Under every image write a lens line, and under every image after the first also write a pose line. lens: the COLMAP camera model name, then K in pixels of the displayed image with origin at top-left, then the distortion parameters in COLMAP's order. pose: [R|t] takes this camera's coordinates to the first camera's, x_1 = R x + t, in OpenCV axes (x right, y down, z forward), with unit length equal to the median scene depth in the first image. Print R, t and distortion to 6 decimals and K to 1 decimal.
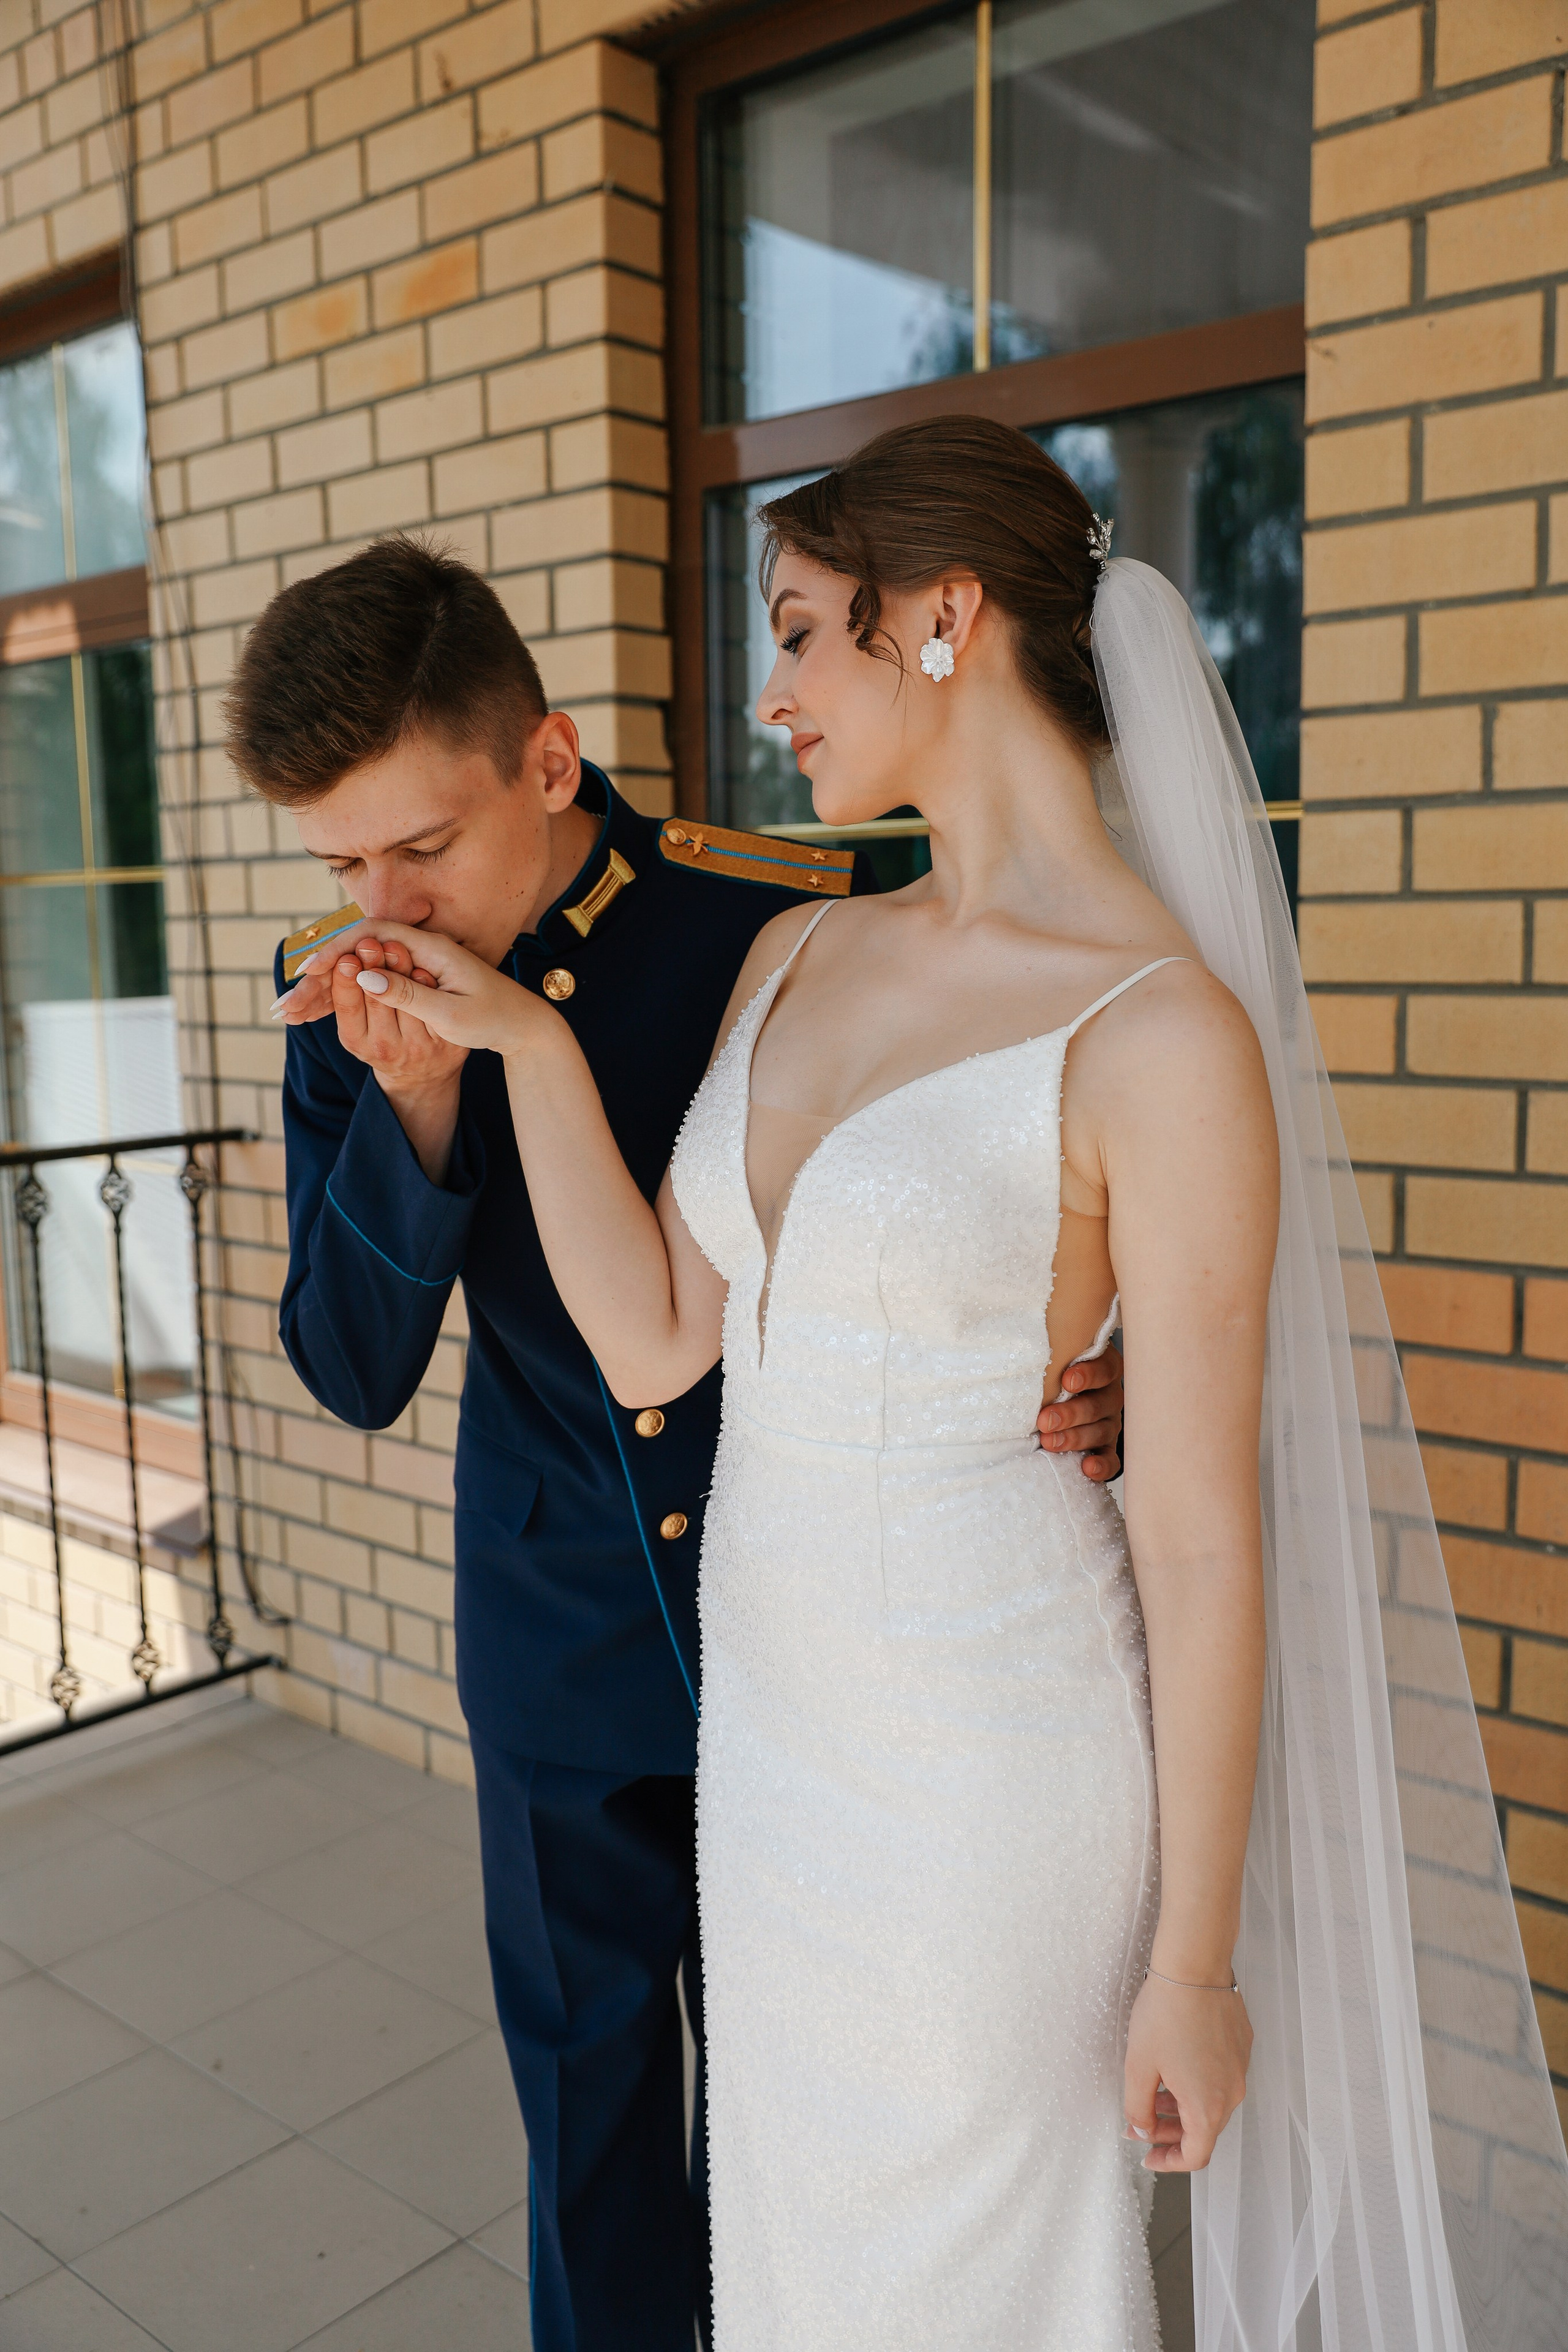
lens RADIAL K [[1982.7, 0, 789.3], [0, 1982.7, 1174.6], [0, 0, 1]] dist [-0.016059, 0.022355]
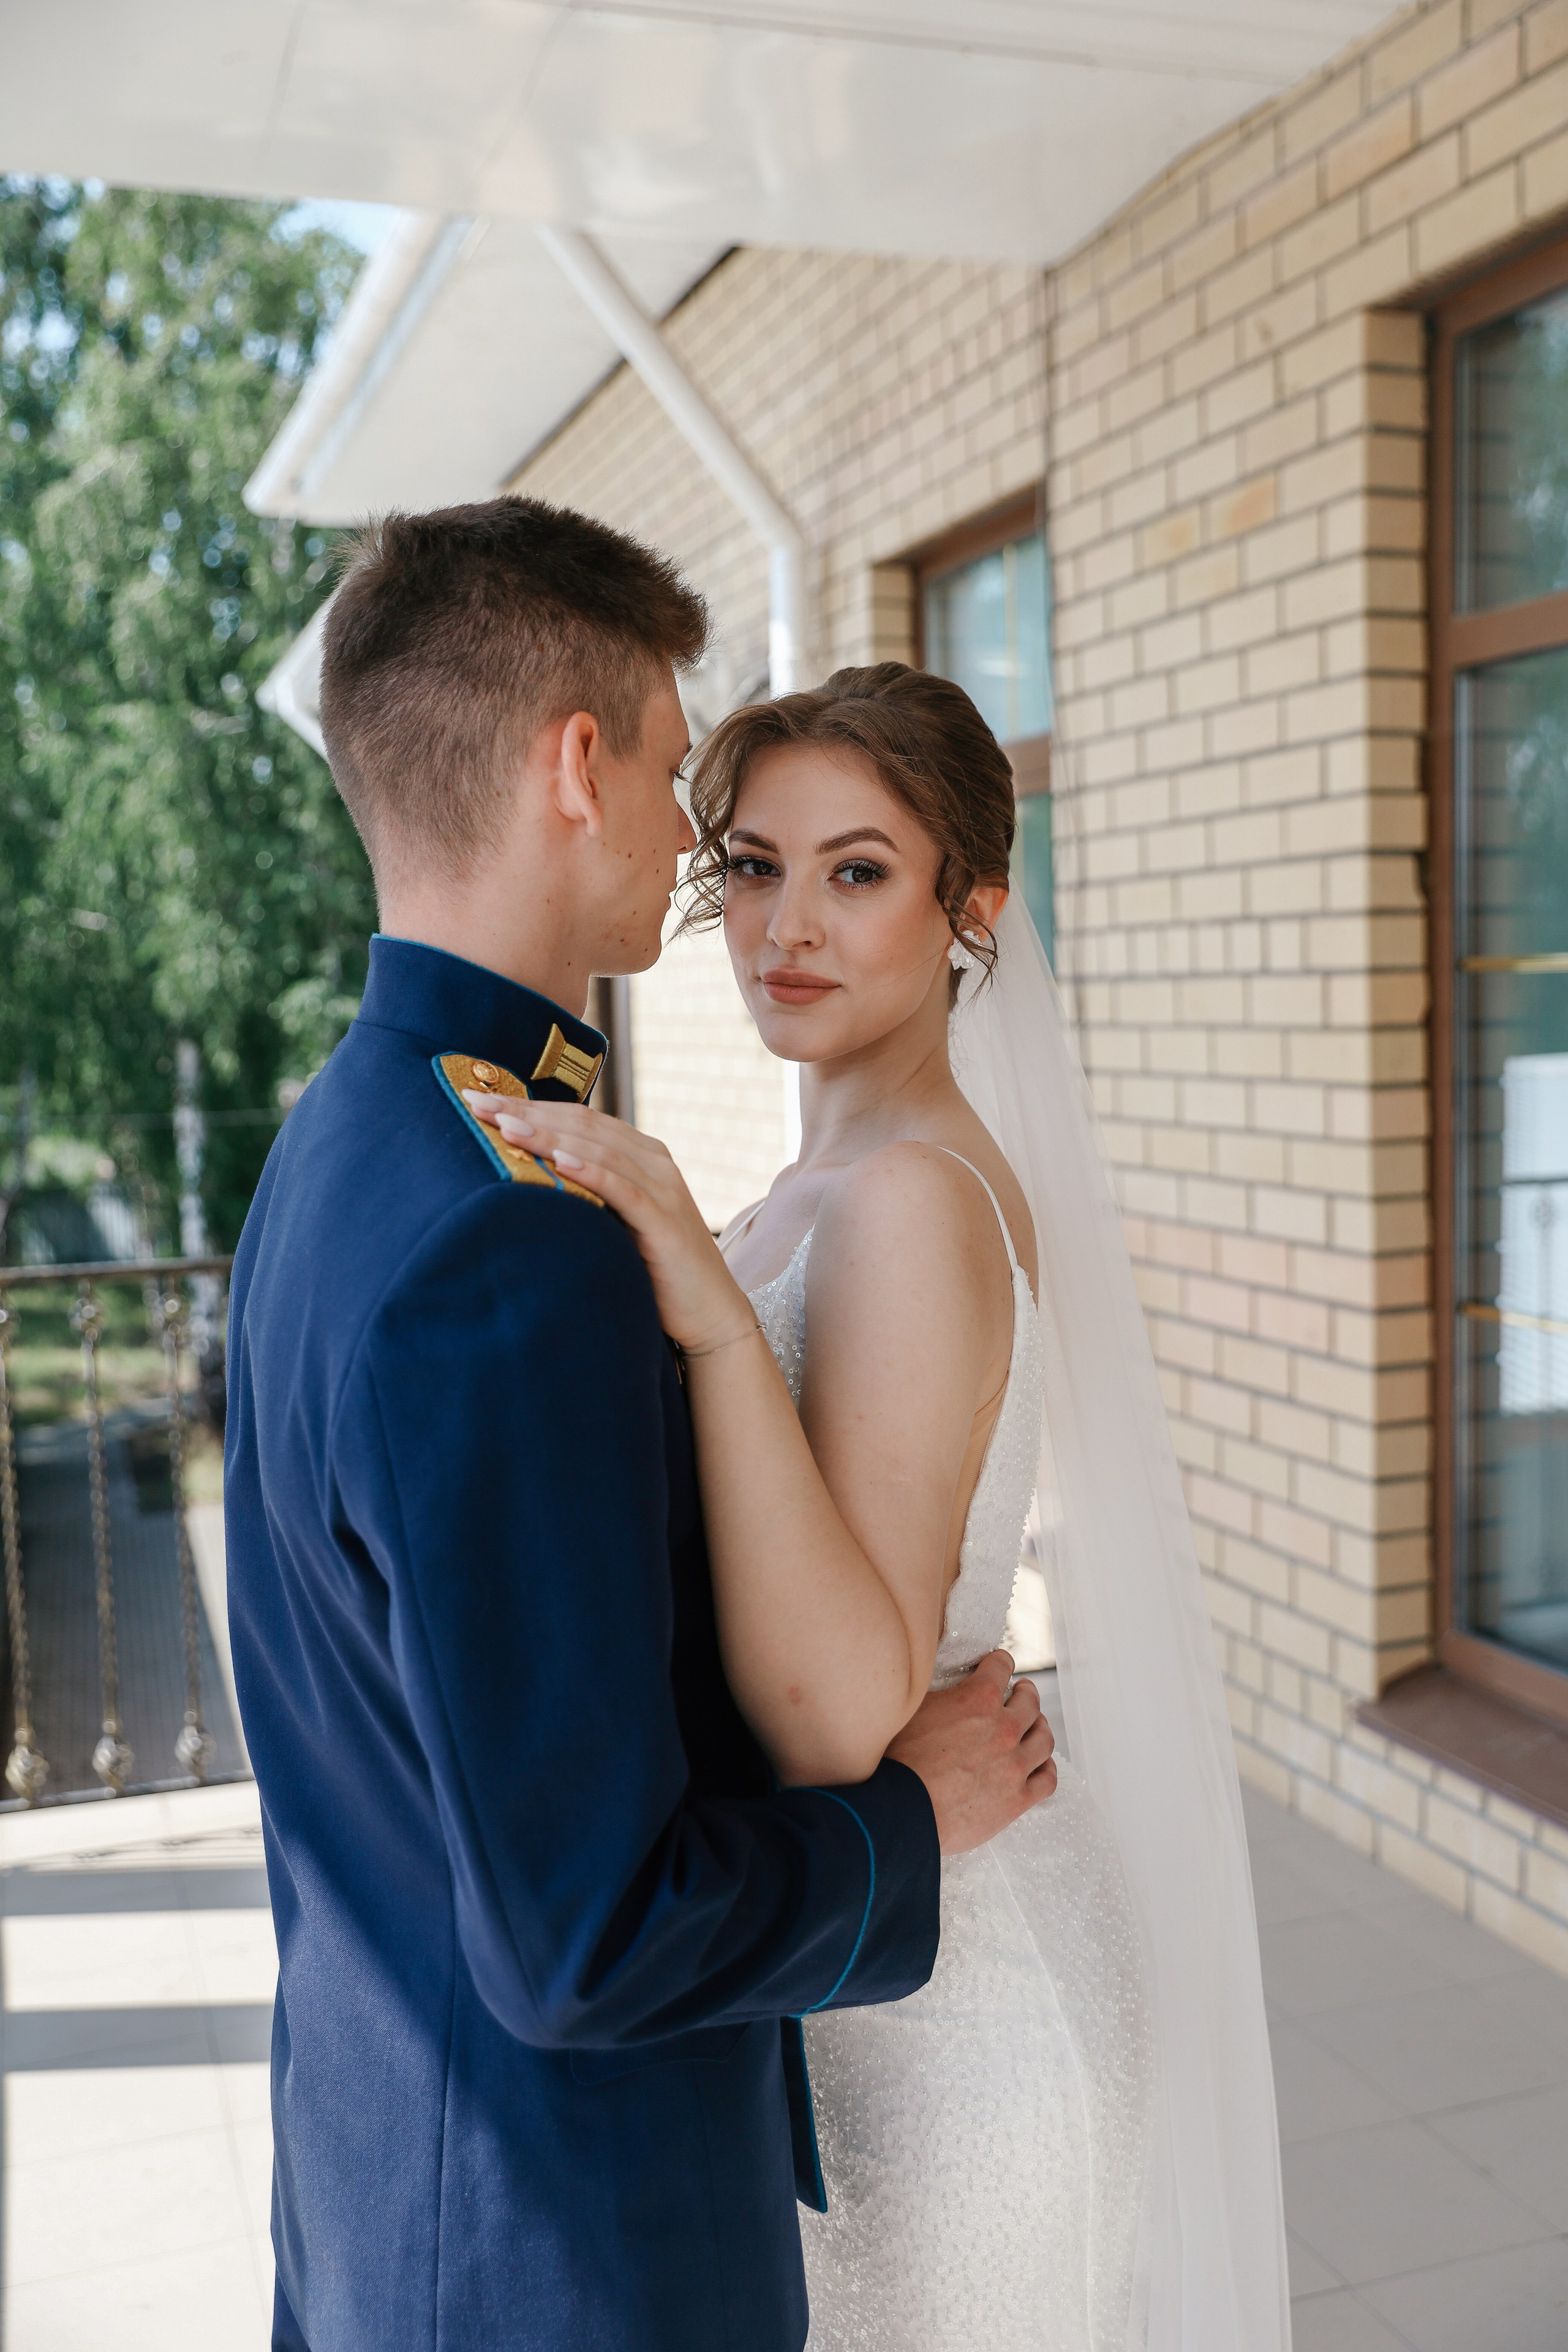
lens RADIAL K [[2190.6, 0, 782.2], [0, 2190.6, 1176.9], [0, 0, 1]] dist [-0.023928, 0.000000]
pose [[0.861347, 0.039368, -0.506489, 0.264118], [-0.057904, 0.998103, -0.020894, -0.002033], [0.504706, 0.047325, 0.861993, -0.265015]]
